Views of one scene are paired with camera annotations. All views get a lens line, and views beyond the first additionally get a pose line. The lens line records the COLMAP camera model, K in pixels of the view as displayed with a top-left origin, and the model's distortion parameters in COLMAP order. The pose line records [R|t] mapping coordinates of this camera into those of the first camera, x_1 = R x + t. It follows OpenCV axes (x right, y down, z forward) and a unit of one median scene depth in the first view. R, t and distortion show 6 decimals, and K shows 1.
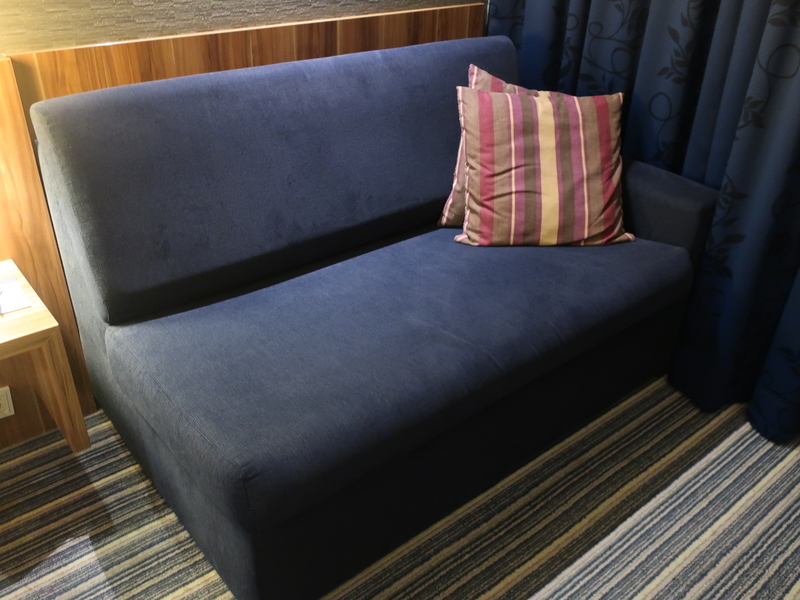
lens RADIAL K [[710.6, 0, 402.1], [0, 710.6, 300.1], [0, 0, 1]] dist [-0.001709, 0.004996]
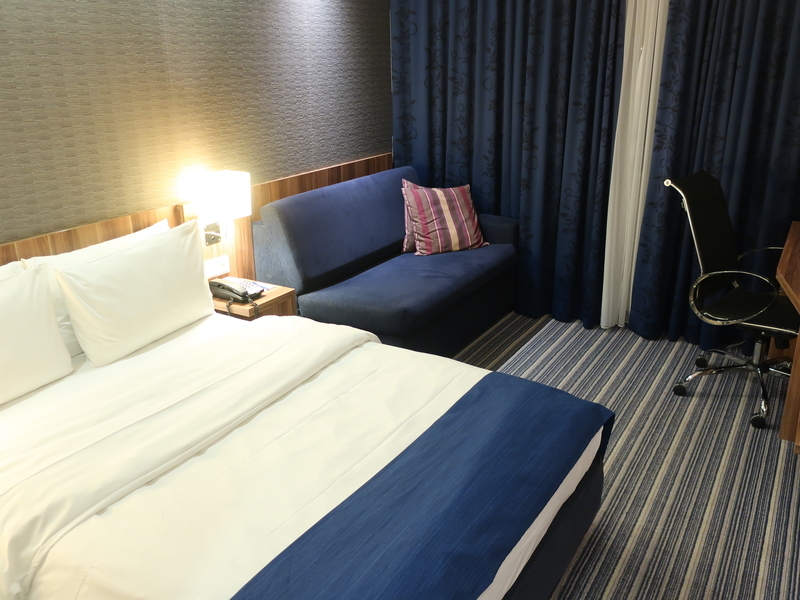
lens RADIAL K [[710.6, 0, 400.4], [0, 710.6, 302.2], [0, 0, 1]] dist [-0.001709, 0.004996]
pose [[0.941763, -0.148038, 0.301940, -0.655029], [0.203088, 0.966032, -0.159804, 0.399286], [-0.268027, 0.211818, 0.939838, -1.014801]]
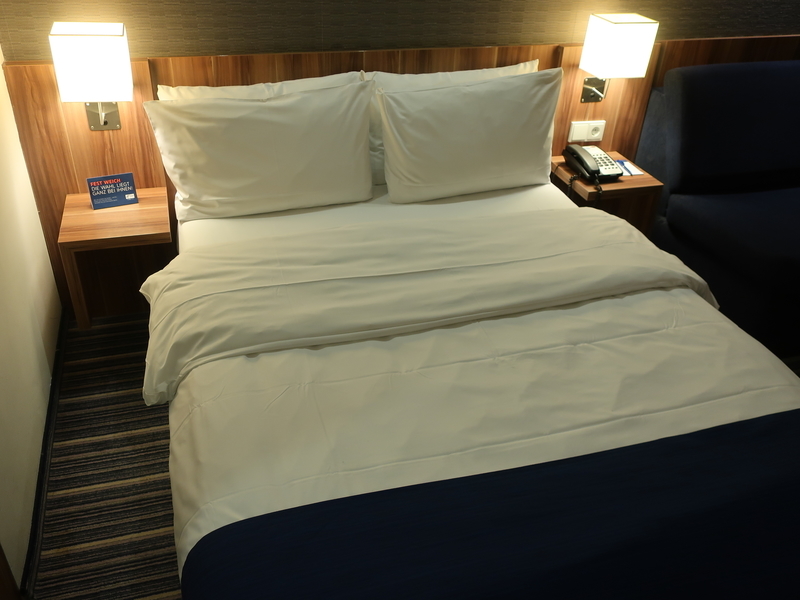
lens RADIAL K [[710.6, 0, 398.2], [0, 710.6, 302.4], [0, 0, 1]] dist [-0.001709, 0.004996]
pose [[0.924687, 0.215149, -0.314109, -0.352330], [-0.207189, 0.976524, 0.058938, 0.282717], [0.319415, 0.010581, 0.947556, -0.777725]]
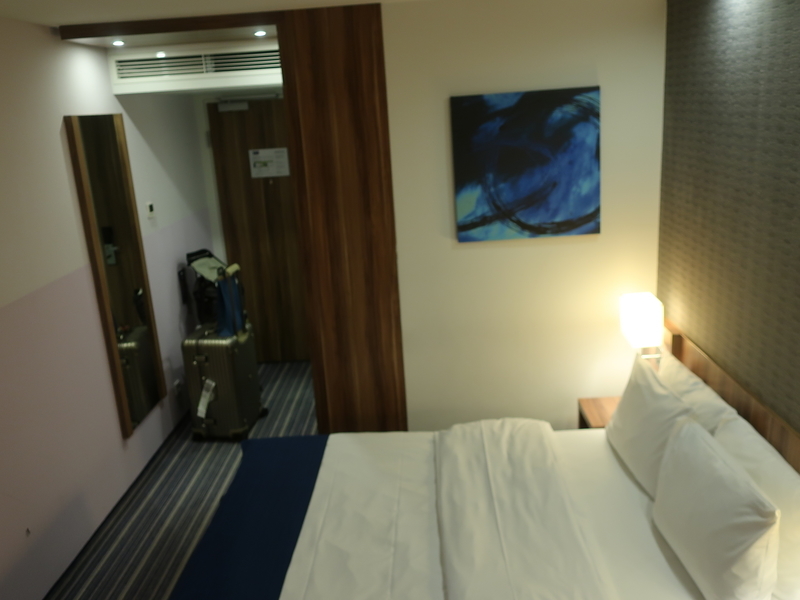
lens RADIAL K [[710.6, 0, 400.4], [0, 710.6, 299.8], [0, 0, 1]] dist [-0.001709, 0.004996]
pose [[-0.663007, 0.206387, -0.719602, 0.407235], [-0.346976, 0.767042, 0.539680, -0.696703], [0.663347, 0.607496, -0.436942, 0.468310]]
